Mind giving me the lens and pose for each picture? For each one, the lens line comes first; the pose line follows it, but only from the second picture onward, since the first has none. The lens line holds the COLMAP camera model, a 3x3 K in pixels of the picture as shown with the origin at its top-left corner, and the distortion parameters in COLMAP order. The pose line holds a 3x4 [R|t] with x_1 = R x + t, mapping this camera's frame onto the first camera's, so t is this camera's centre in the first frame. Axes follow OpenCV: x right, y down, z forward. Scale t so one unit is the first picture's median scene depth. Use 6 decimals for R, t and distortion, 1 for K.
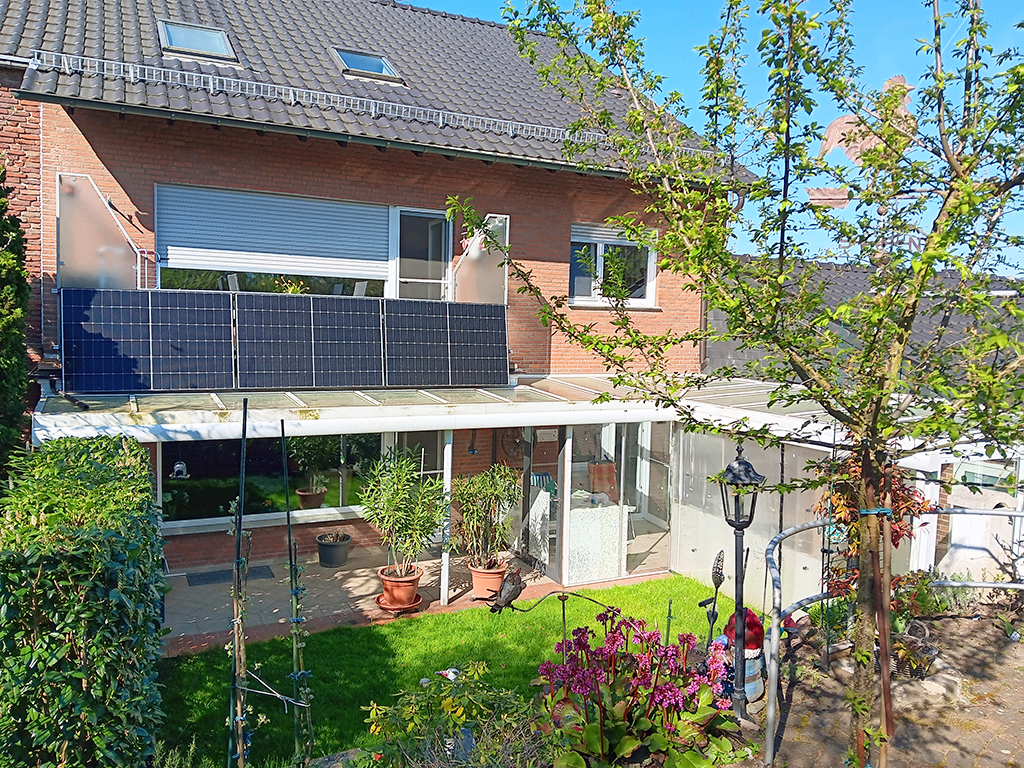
lens RADIAL K [[815.1, 0, 524.6], [0, 815.1, 385.7], [0, 0, 1]] dist [0.056468, -0.118051]
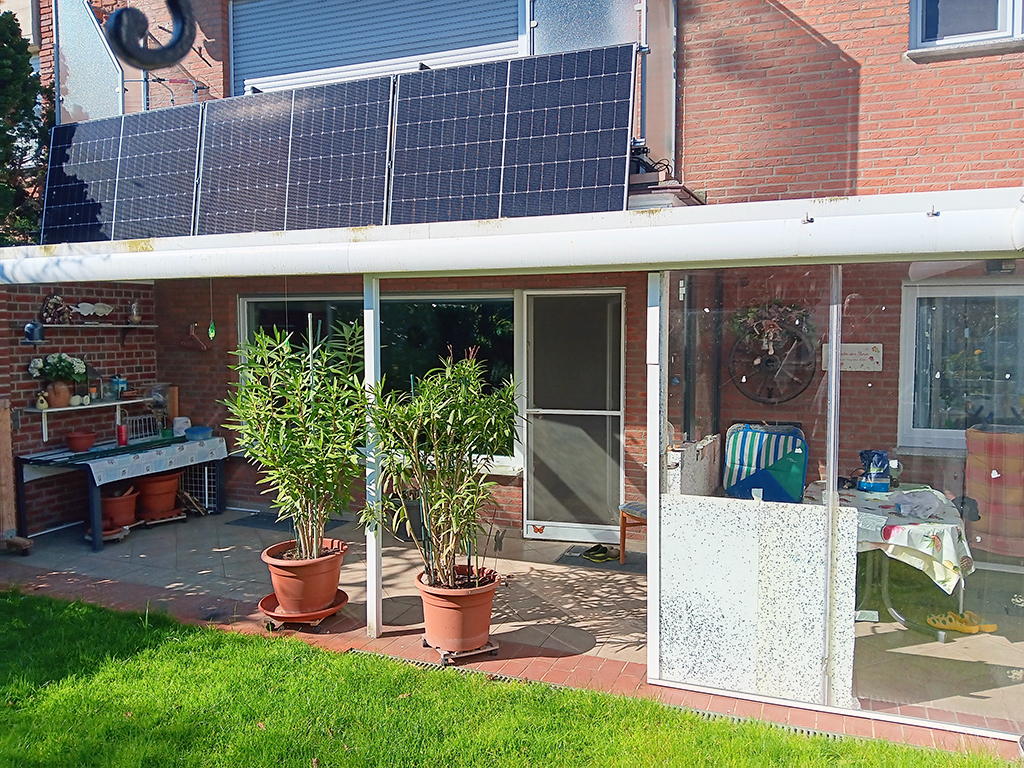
lens RADIAL K [[802.3, 0, 516.3], [0, 802.3, 382.4], [0, 0, 1]] dist [0.068619, -0.101658]
pose [[0.634043, 0.021873, -0.772988, 0.313129], [-0.041369, 0.999128, -0.005661, 0.104444], [0.772190, 0.035567, 0.634395, 0.692621]]
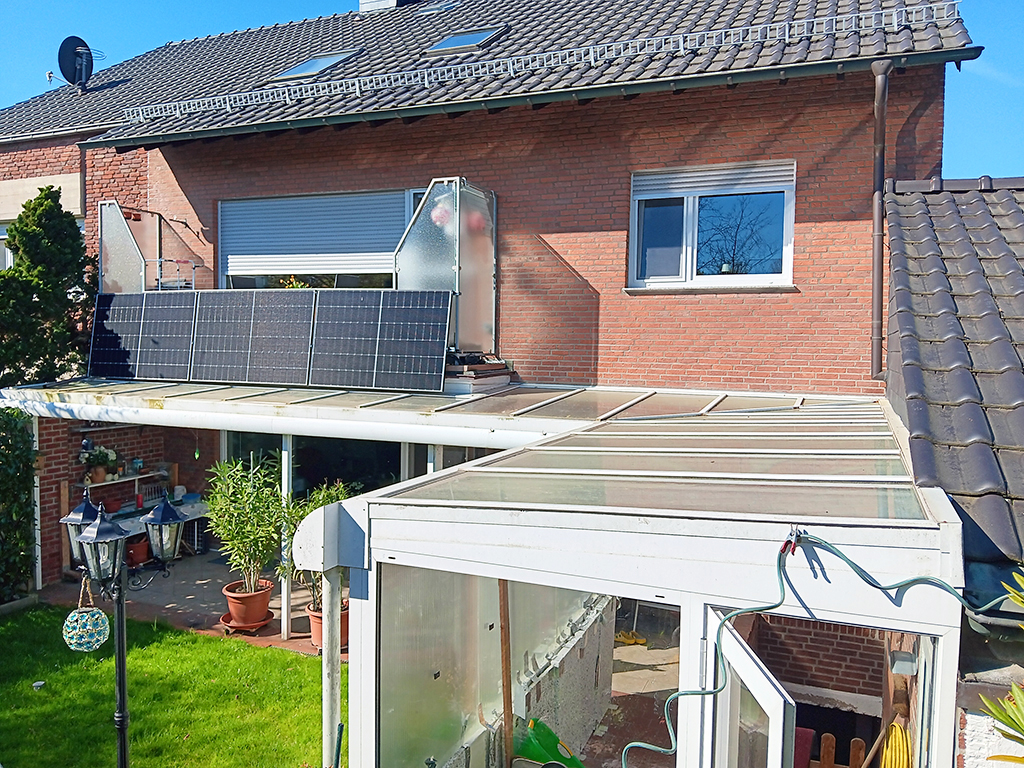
lens RADIAL K [[815.1, 0, 524.6], [0, 815.1, 385.7], [0, 0, 1]] dist [0.056468, -0.118051]
pose [[0.631375, 0.025909, -0.775045, 0.670733], [-0.058152, 0.998210, -0.014003, 0.000431], [0.773294, 0.053912, 0.631751, 0.587611]]
